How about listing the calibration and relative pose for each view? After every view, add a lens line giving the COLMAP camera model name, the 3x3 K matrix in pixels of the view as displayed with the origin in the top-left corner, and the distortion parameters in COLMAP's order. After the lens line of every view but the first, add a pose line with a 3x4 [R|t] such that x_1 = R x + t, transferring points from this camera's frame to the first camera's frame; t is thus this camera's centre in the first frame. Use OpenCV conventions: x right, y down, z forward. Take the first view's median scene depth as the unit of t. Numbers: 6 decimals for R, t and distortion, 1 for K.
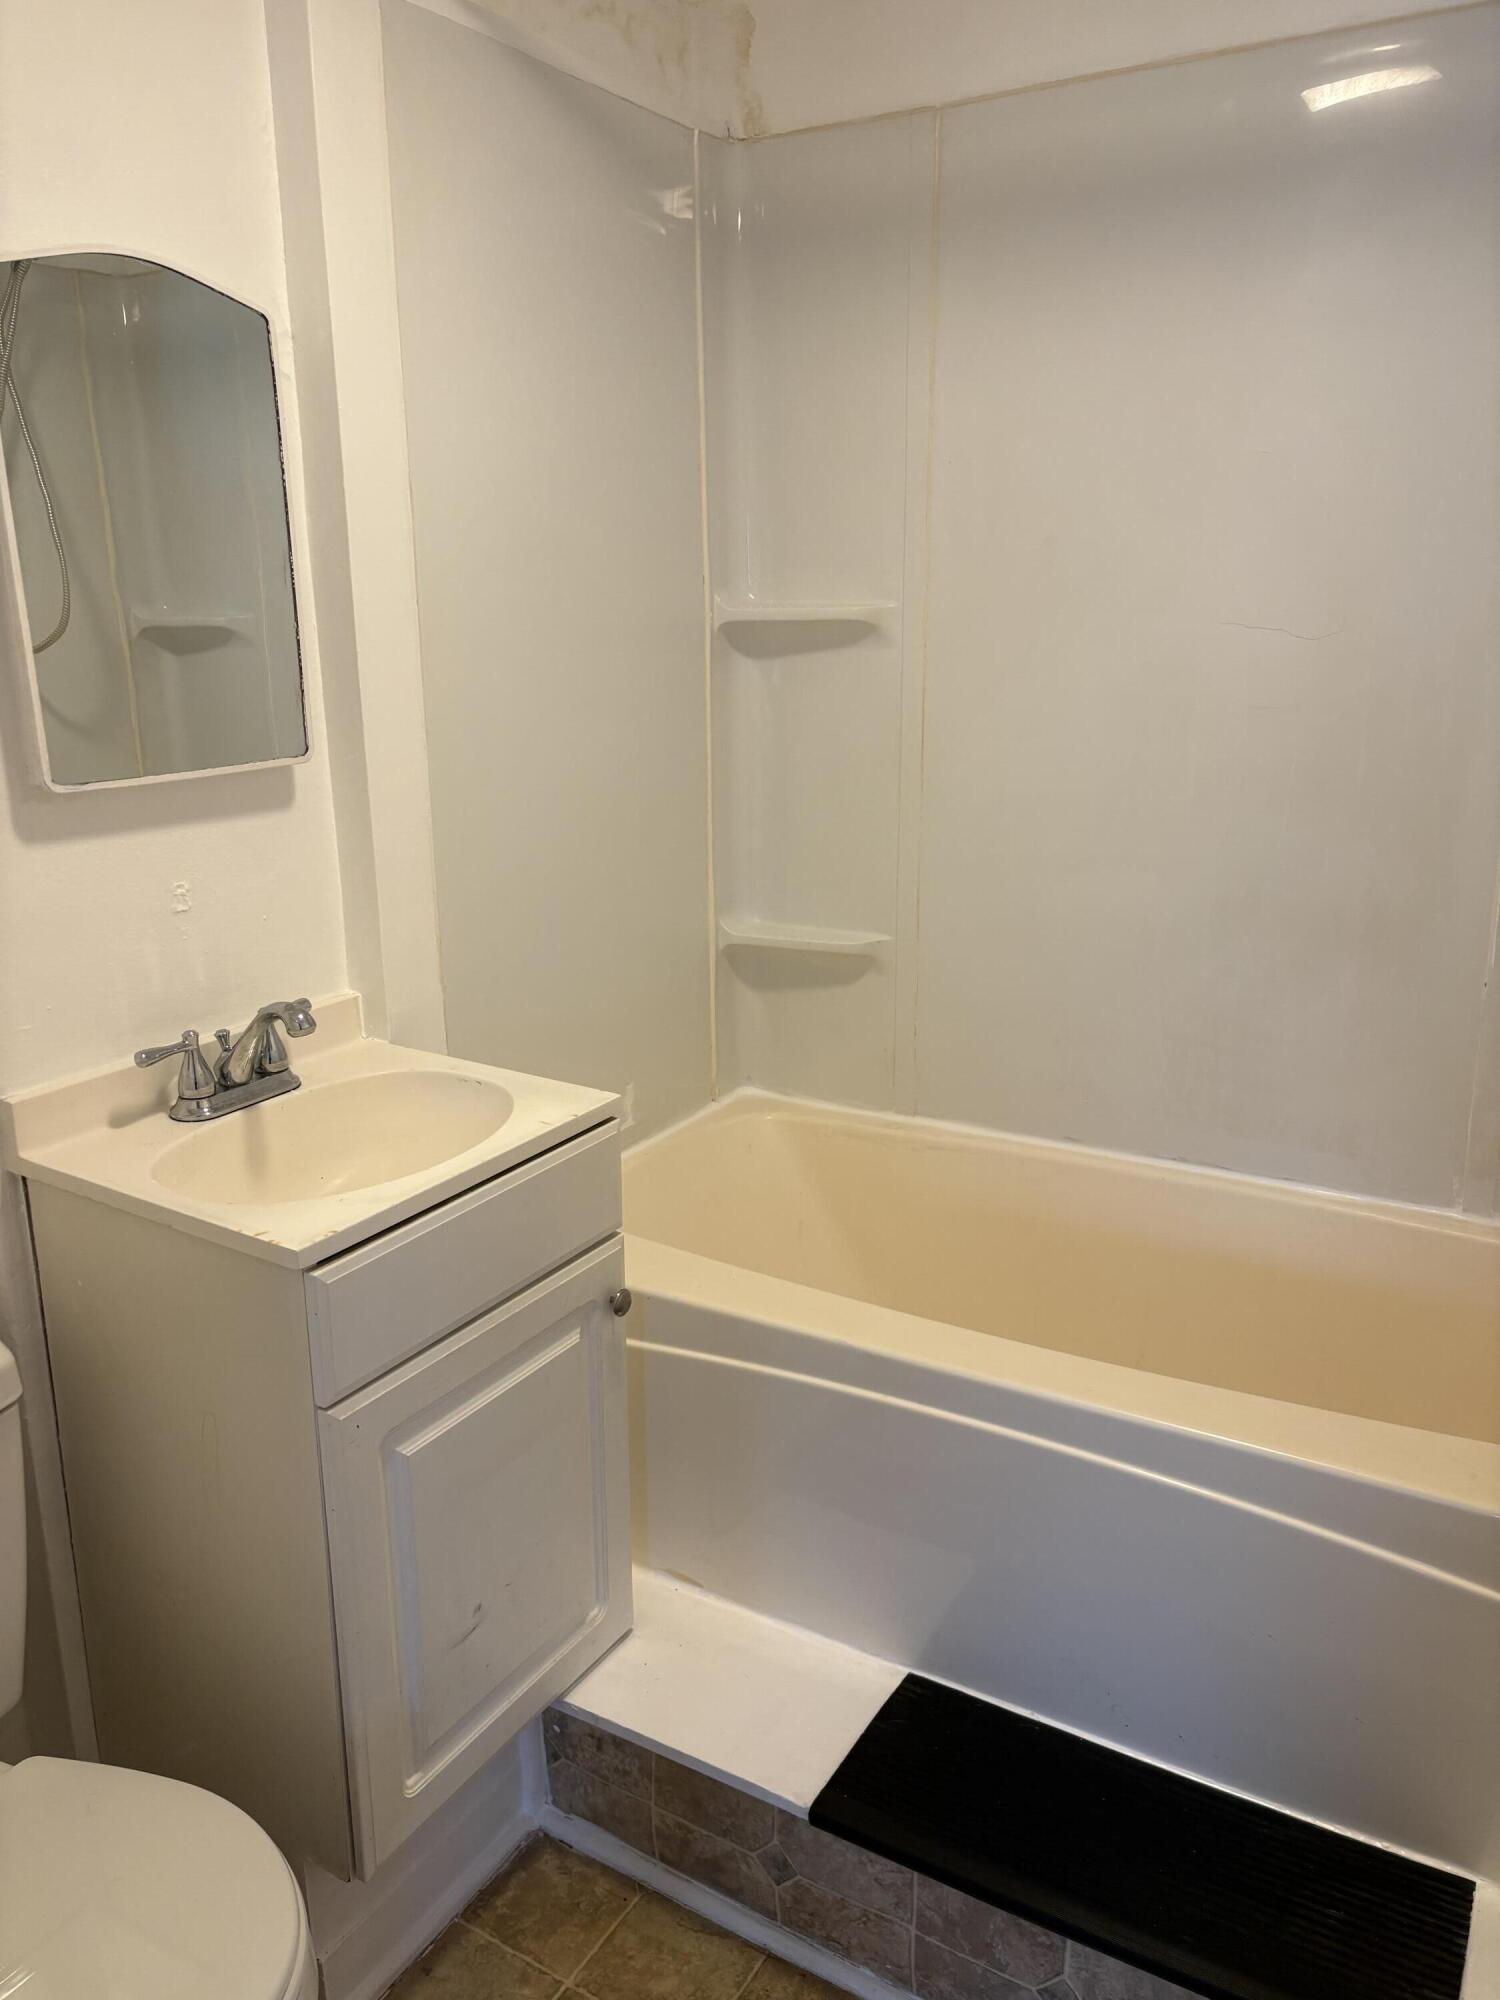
lens RADIAL K [[1507.6, 0, 726.5], [0, 1507.6, 1017.6], [0, 0, 1]] dist [0.043939, -0.046471]
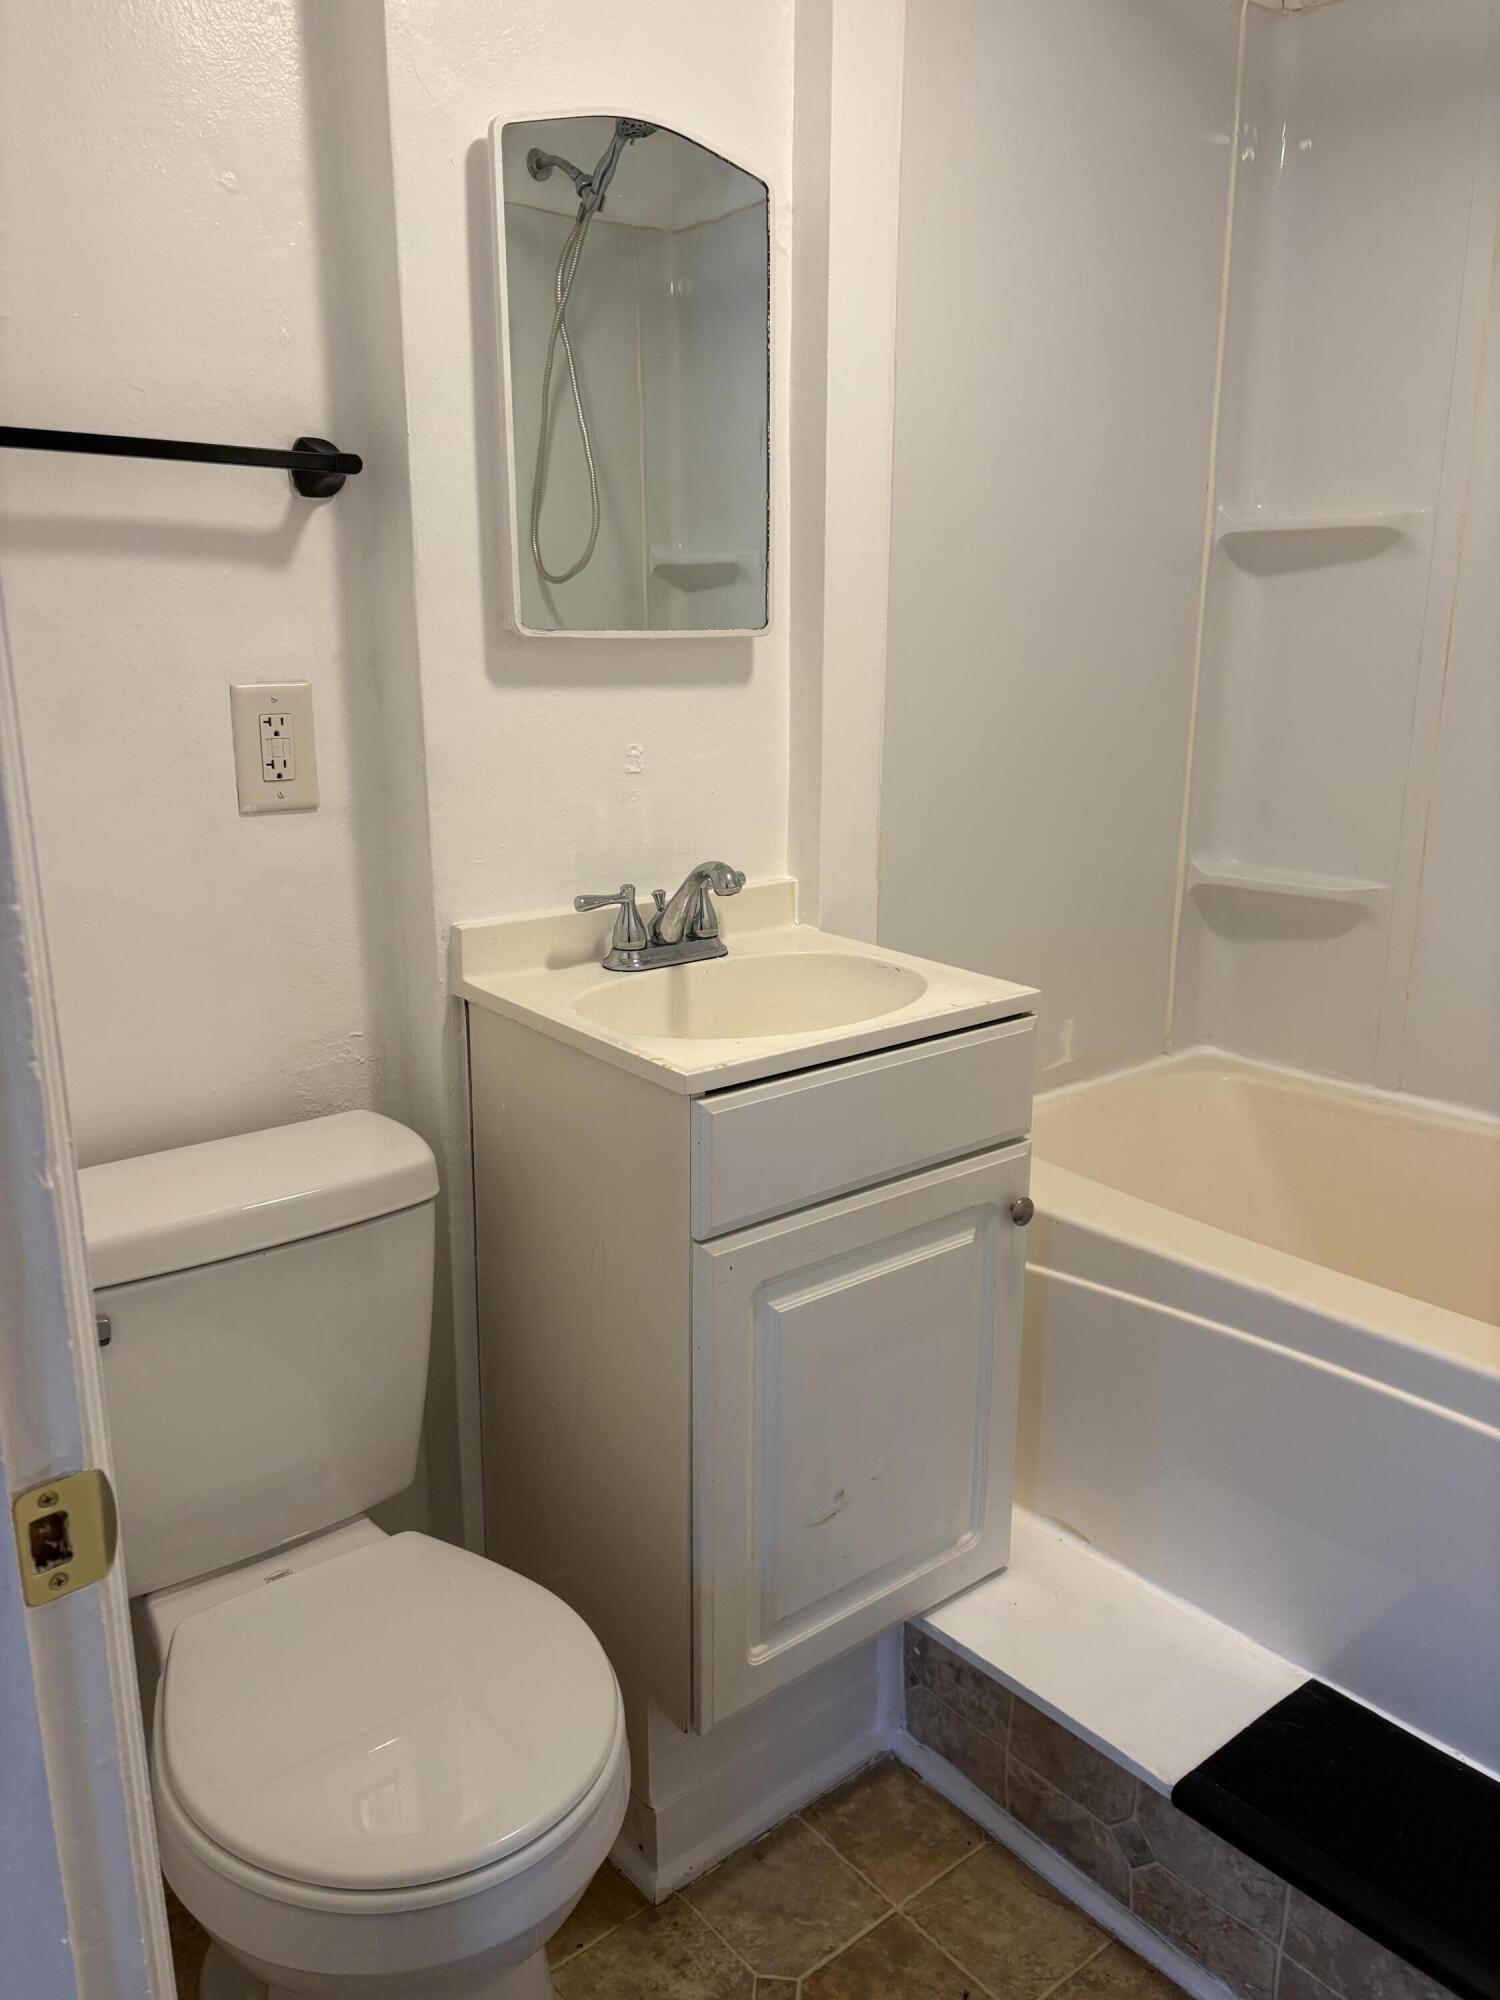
lens RADIAL K [[1507.6, 0, 737.6], [0, 1507.6, 999.2], [0, 0, 1]] dist [0.043939, -0.046471]
pose [[0.946819, 0.096088, -0.307083, 0.038220], [-0.100790, 0.994908, 0.000549, 0.072257], [0.305572, 0.030431, 0.951683, 0.040039]]
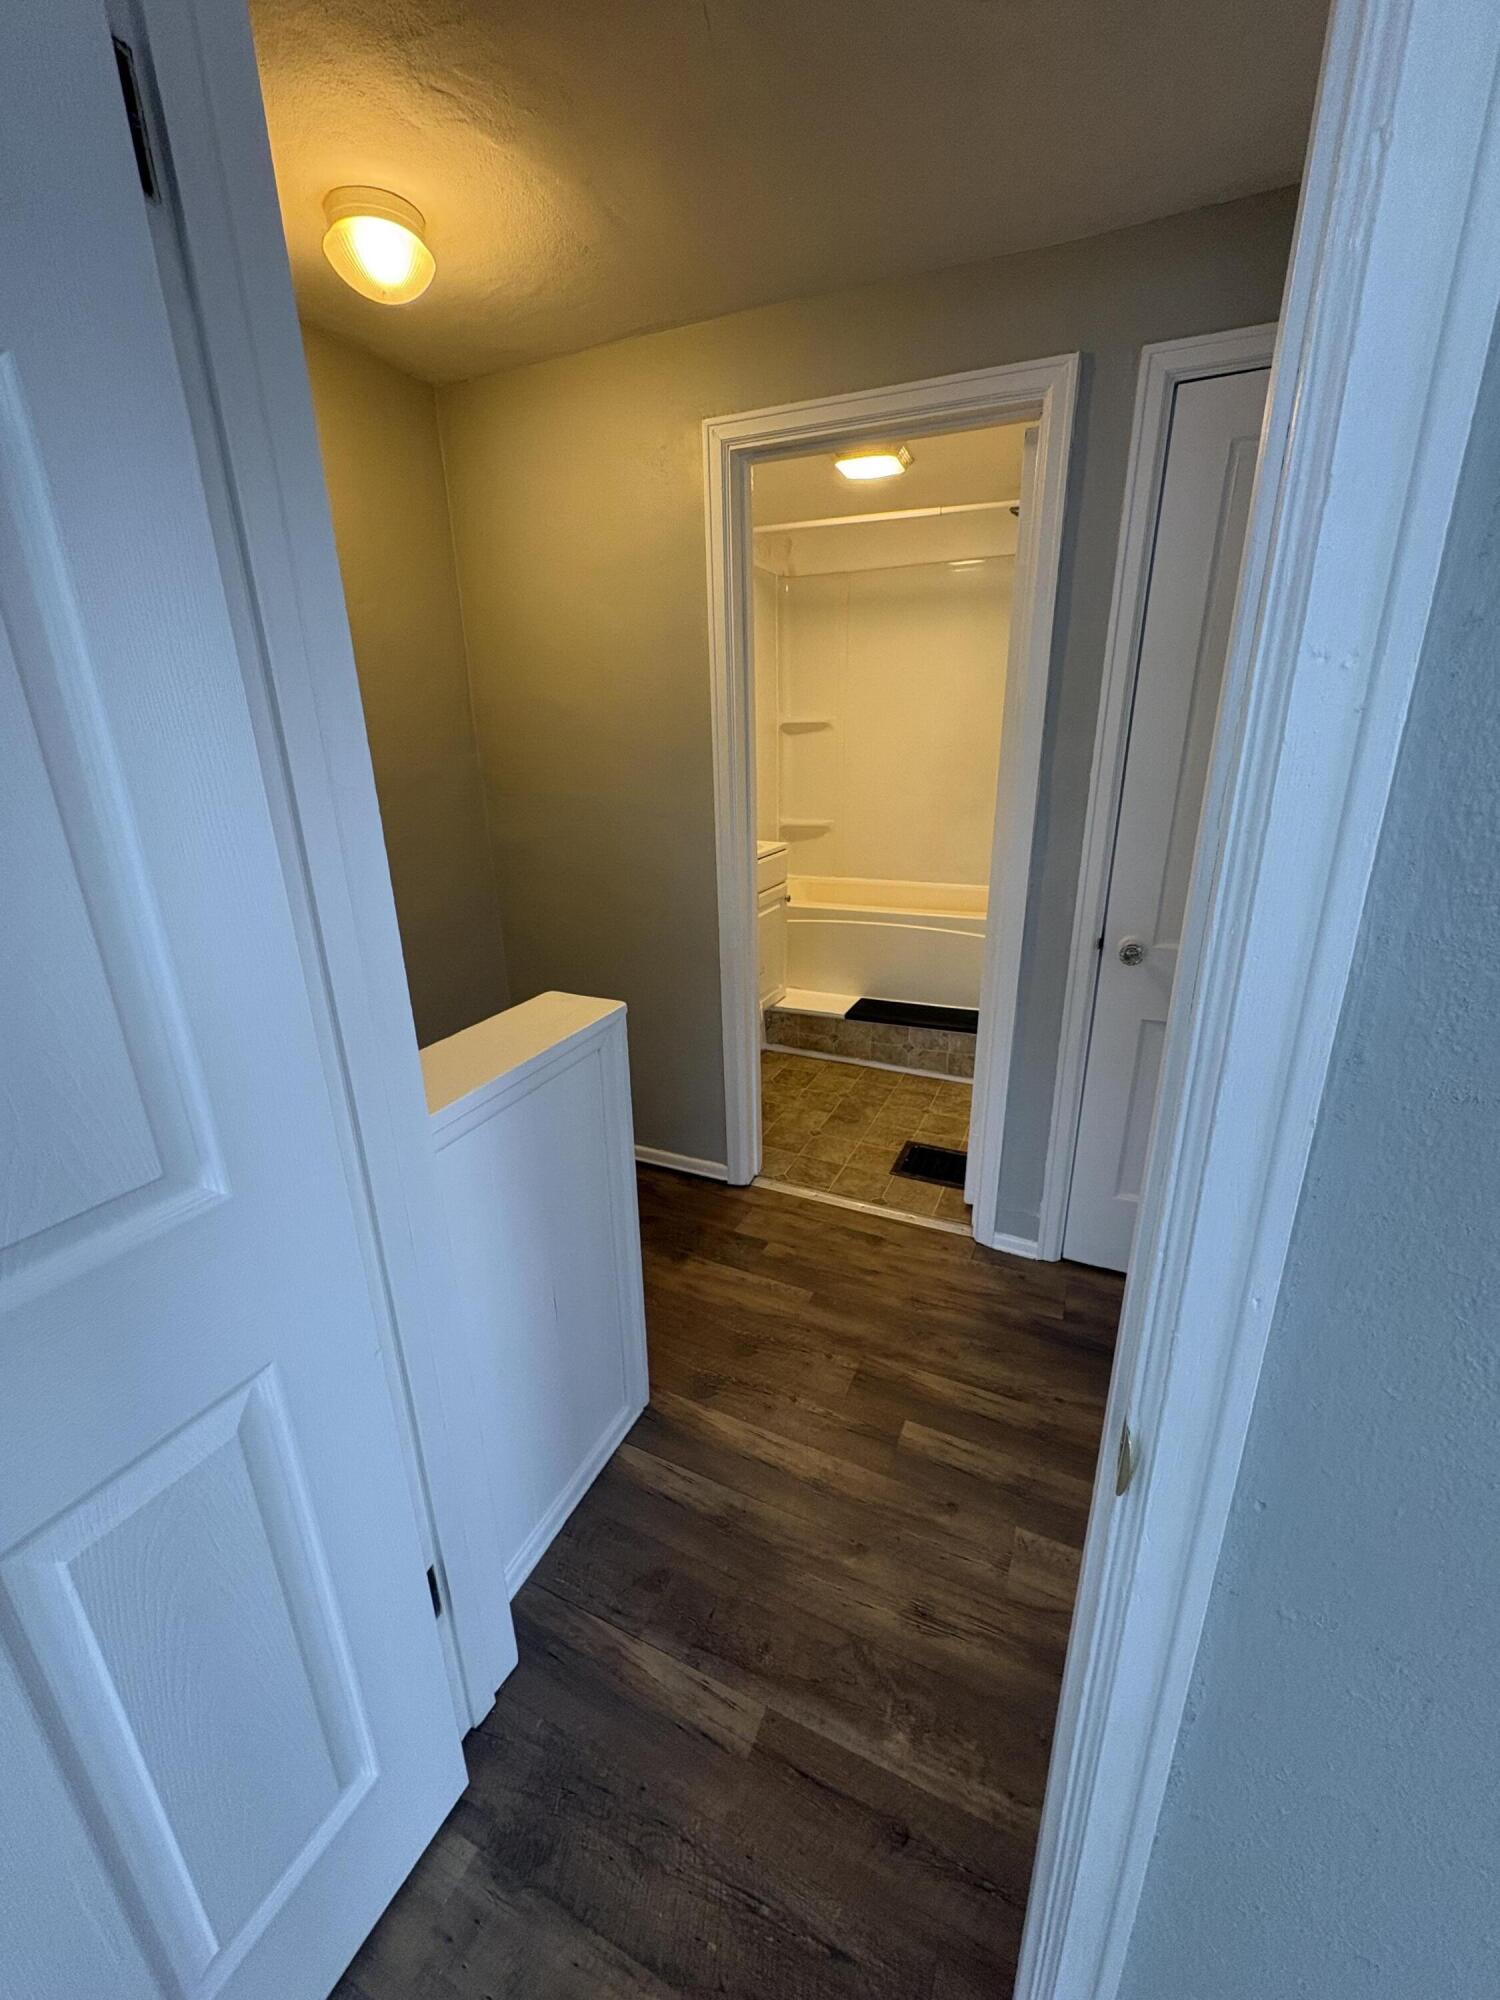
lens RADIAL K [[791.9, 0, 739.6], [0, 791.9, 999.6], [0, 0, 1]] dist [-0.003588, 0.001319]
pose [[0.992618, -0.039357, 0.114716, -0.424470], [0.033572, 0.998086, 0.051930, 0.330067], [-0.116540, -0.047696, 0.992040, -0.969943]]
